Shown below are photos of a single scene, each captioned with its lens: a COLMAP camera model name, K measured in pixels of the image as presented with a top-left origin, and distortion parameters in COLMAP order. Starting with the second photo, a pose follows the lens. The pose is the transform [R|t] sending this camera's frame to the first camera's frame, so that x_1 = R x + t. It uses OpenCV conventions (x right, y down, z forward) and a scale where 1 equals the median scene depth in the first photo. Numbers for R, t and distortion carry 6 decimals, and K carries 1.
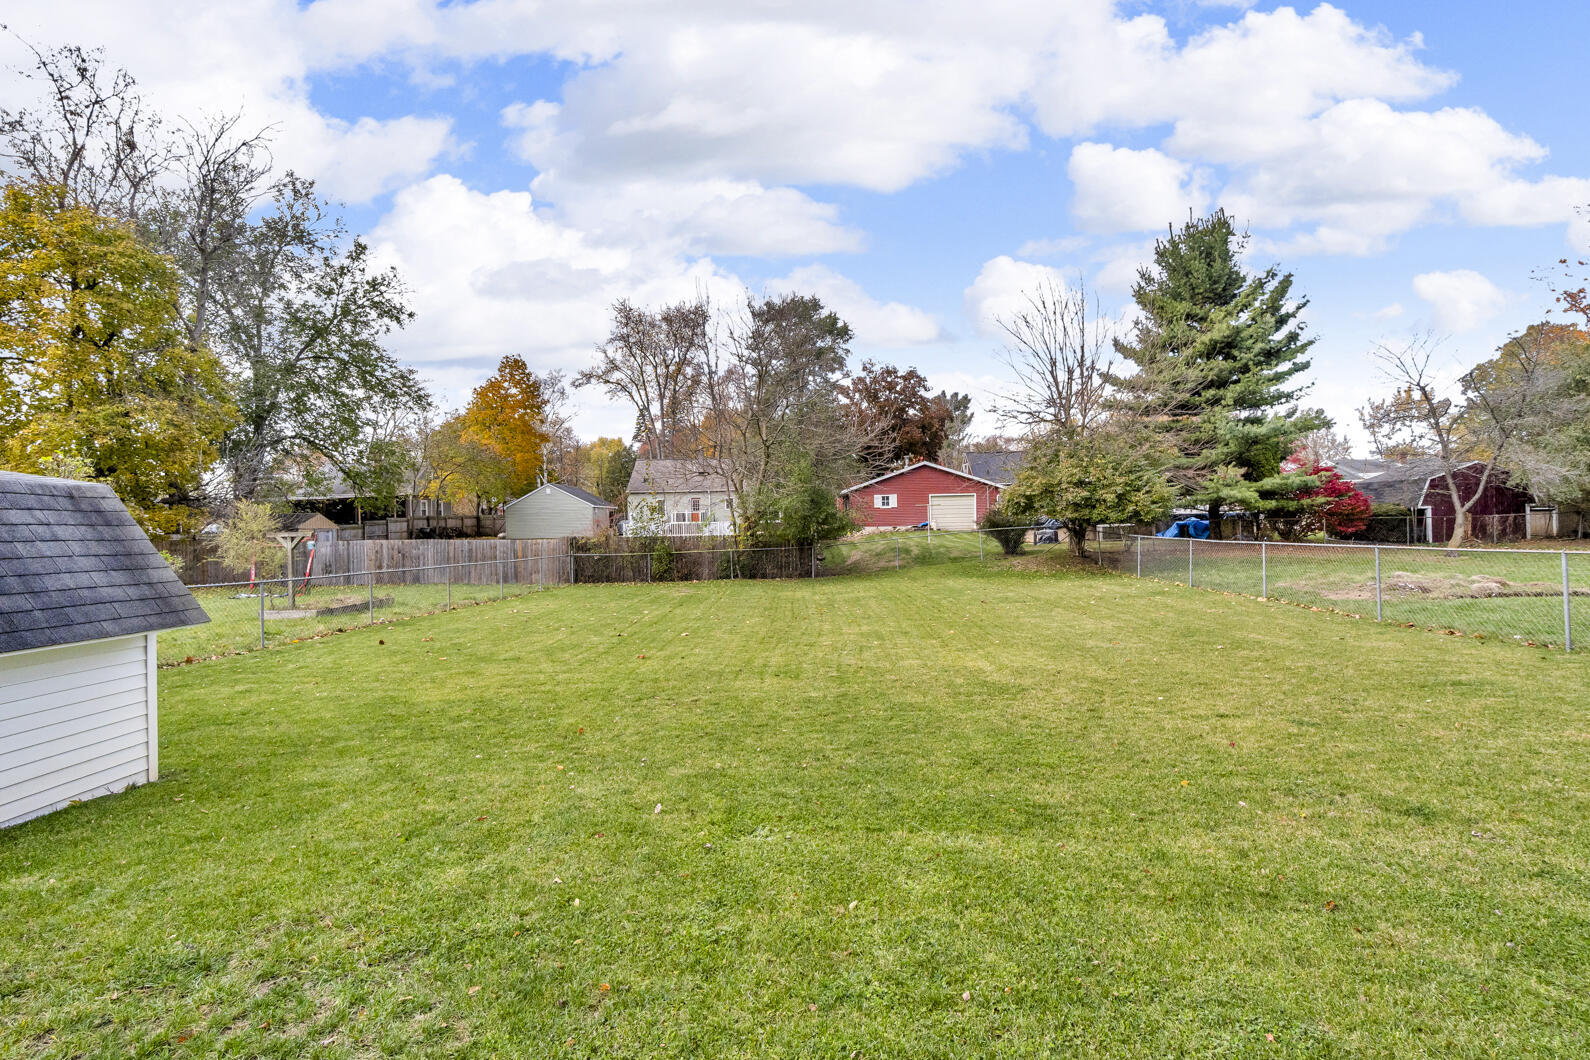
lens RADIAL K [[700.2, 0, 828.9], [0, 700.2, 525.5], [0, 0, 1]] dist [0.001101, 0.000526]
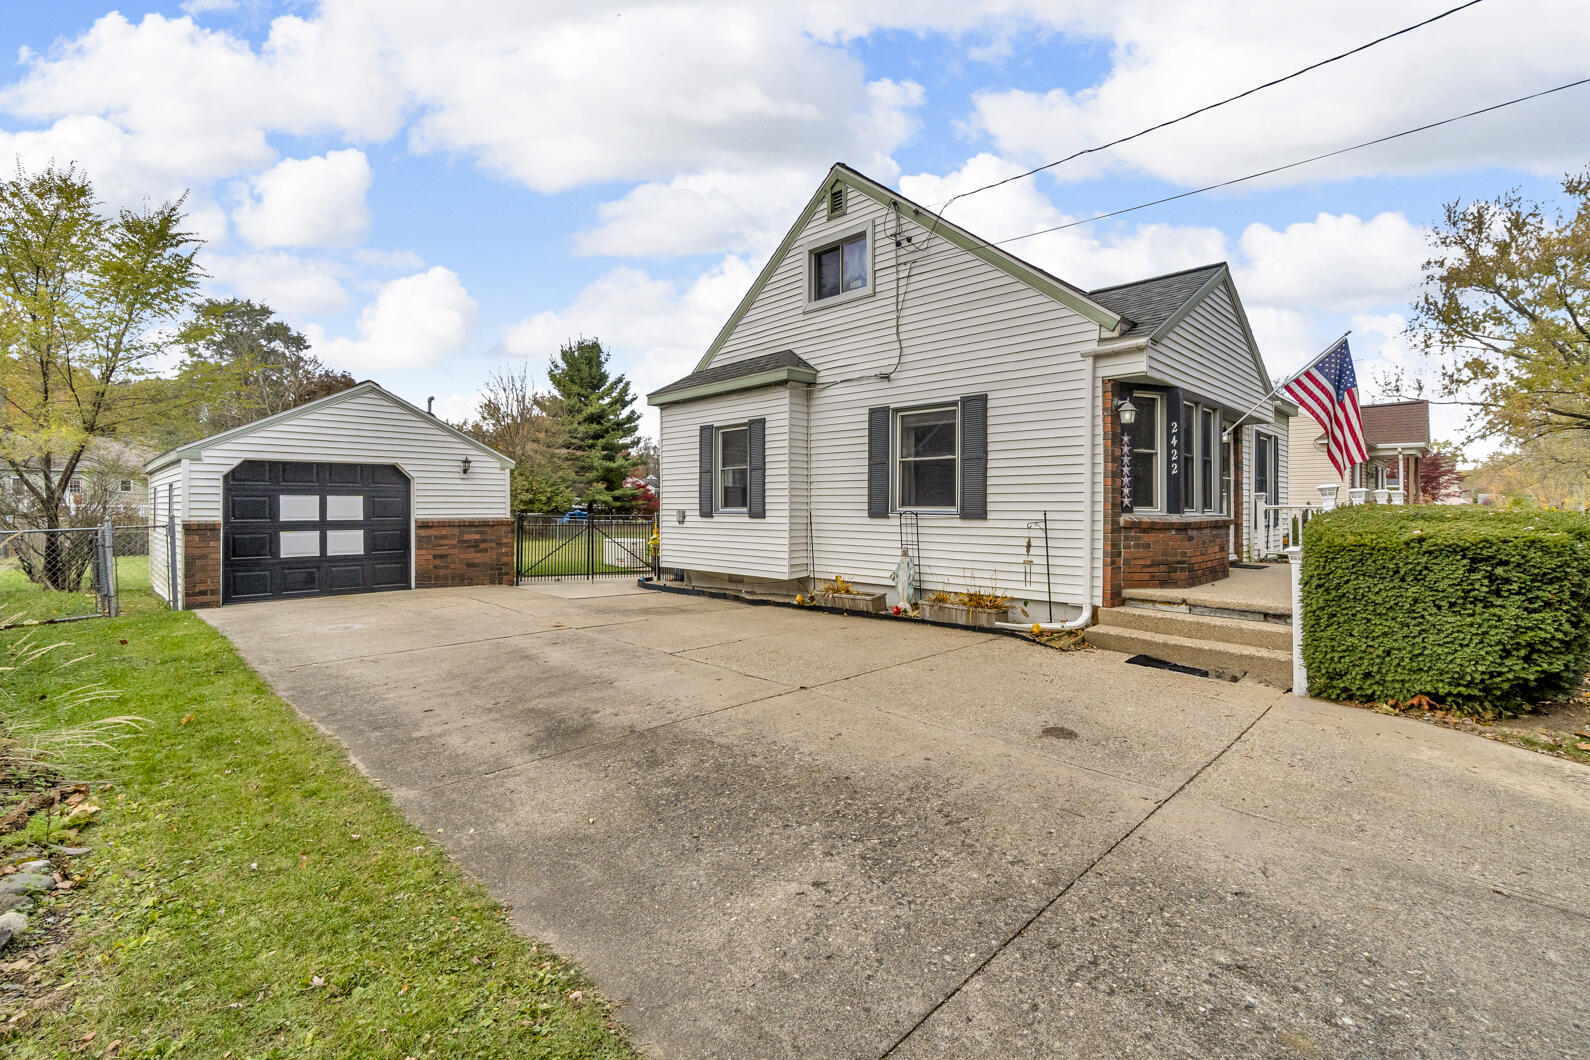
lens RADIAL K [[716.6, 0, 787.8], [0, 716.6, 517.3], [0, 0, 1]] dist [-0.002188, 0.000251]
pose [[0.702656, 0.013360, 0.711405, -0.437530], [-0.014307, 0.999887, -0.004647, 0.008741], [-0.711386, -0.006913, 0.702767, -0.709261]]
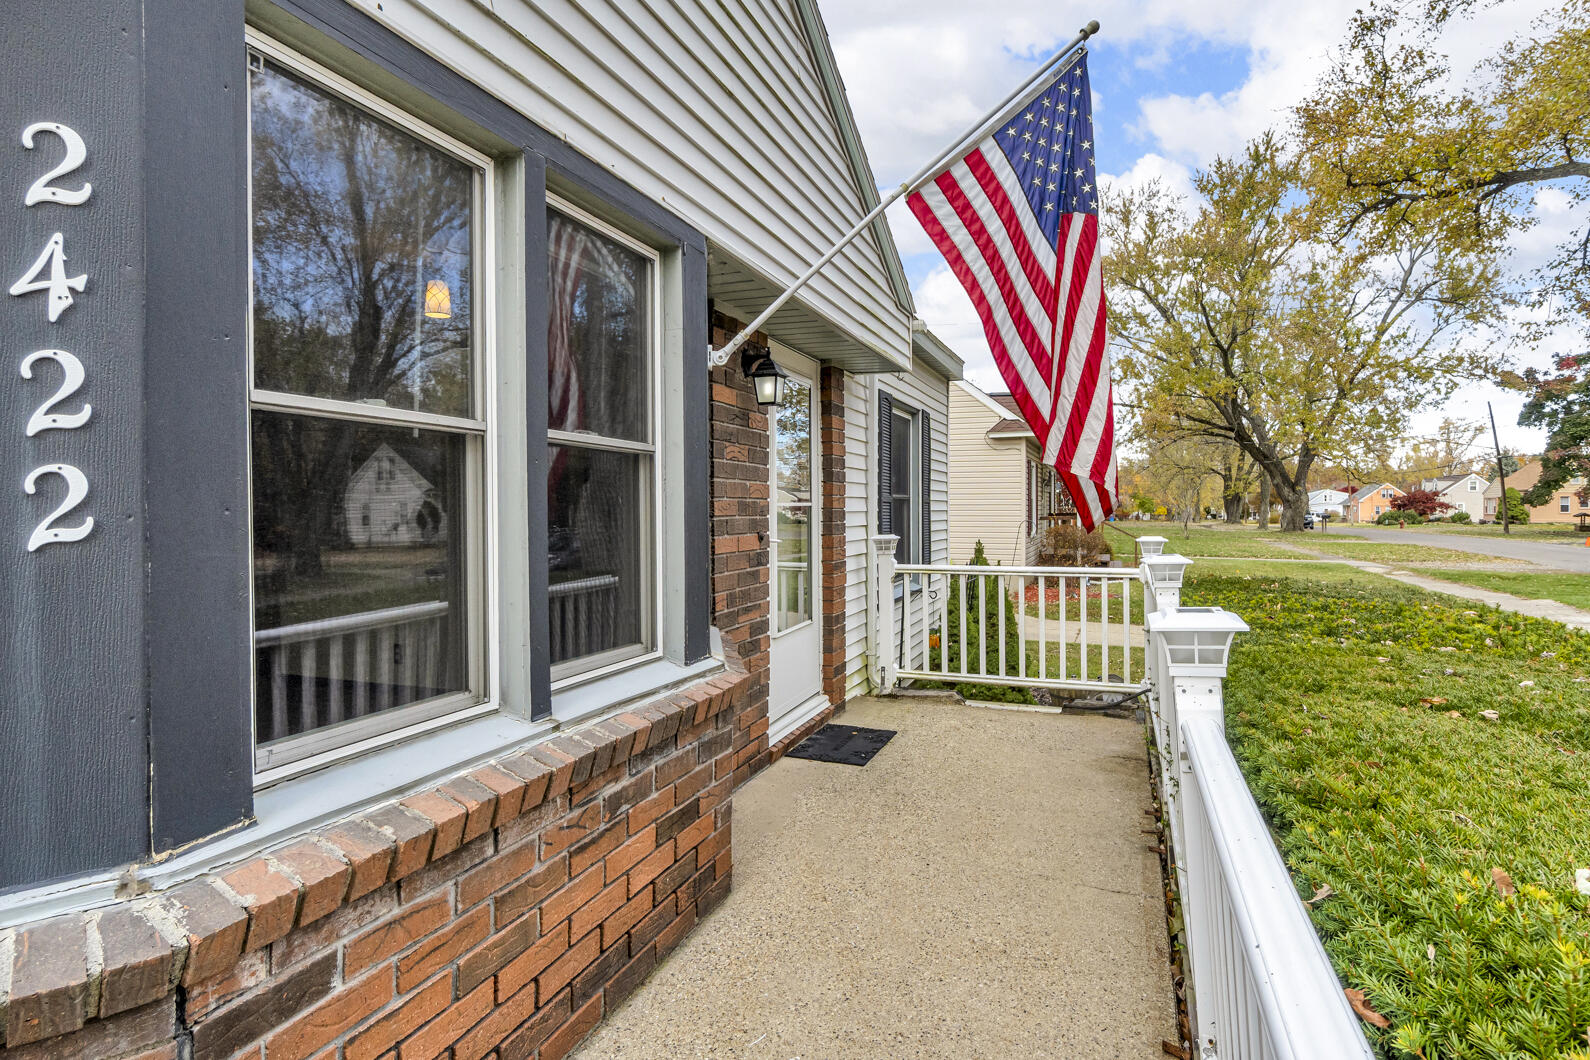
lens RADIAL K [[827.9, 0, 795.0], [0, 827.9, 530.0], [0, 0, 1]] dist [0.000184, 0.000007]
pose [[0.360621, -0.003009, 0.932708, -0.070142], [-0.002059, 0.999990, 0.004022, -0.019147], [-0.932710, -0.003371, 0.360611, -0.653280]]
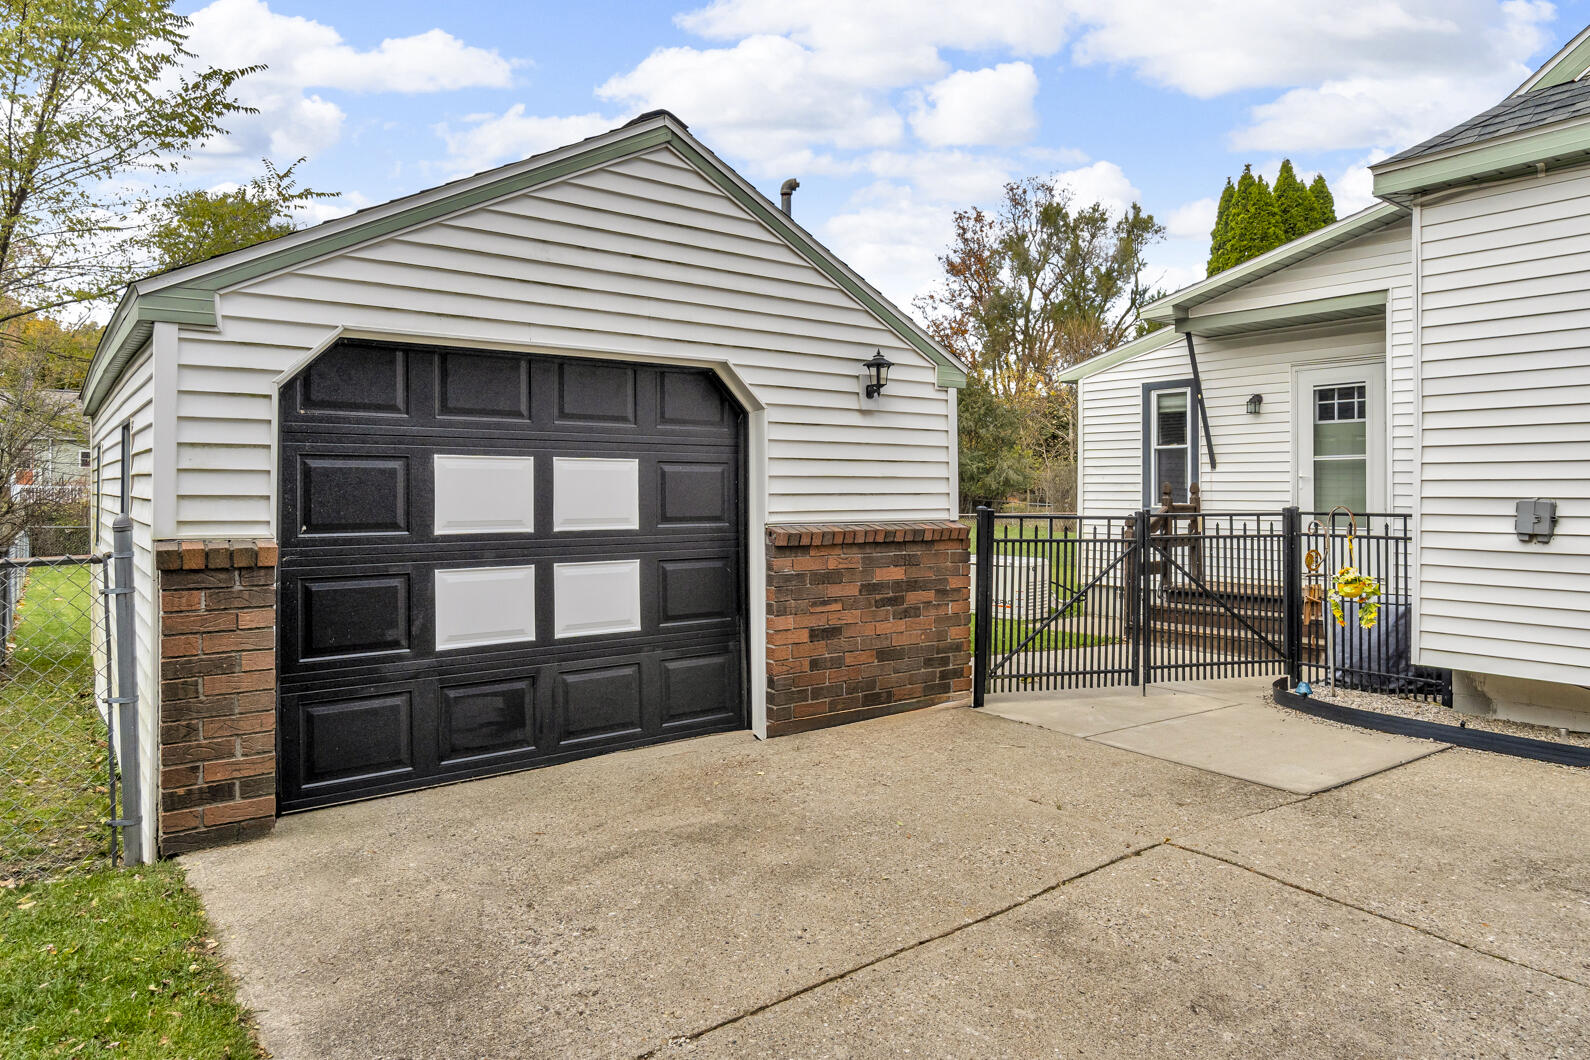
lens RADIAL K [[970.3, 0, 768.9], [0, 970.3, 497.8], [0, 0, 1]] dist [-0.003508, -0.000511]
pose [[0.791838, 0.018216, 0.610459, -0.405104], [-0.017323, 0.999823, -0.007364, 0.006118], [-0.610485, -0.004744, 0.792014, -0.339658]]
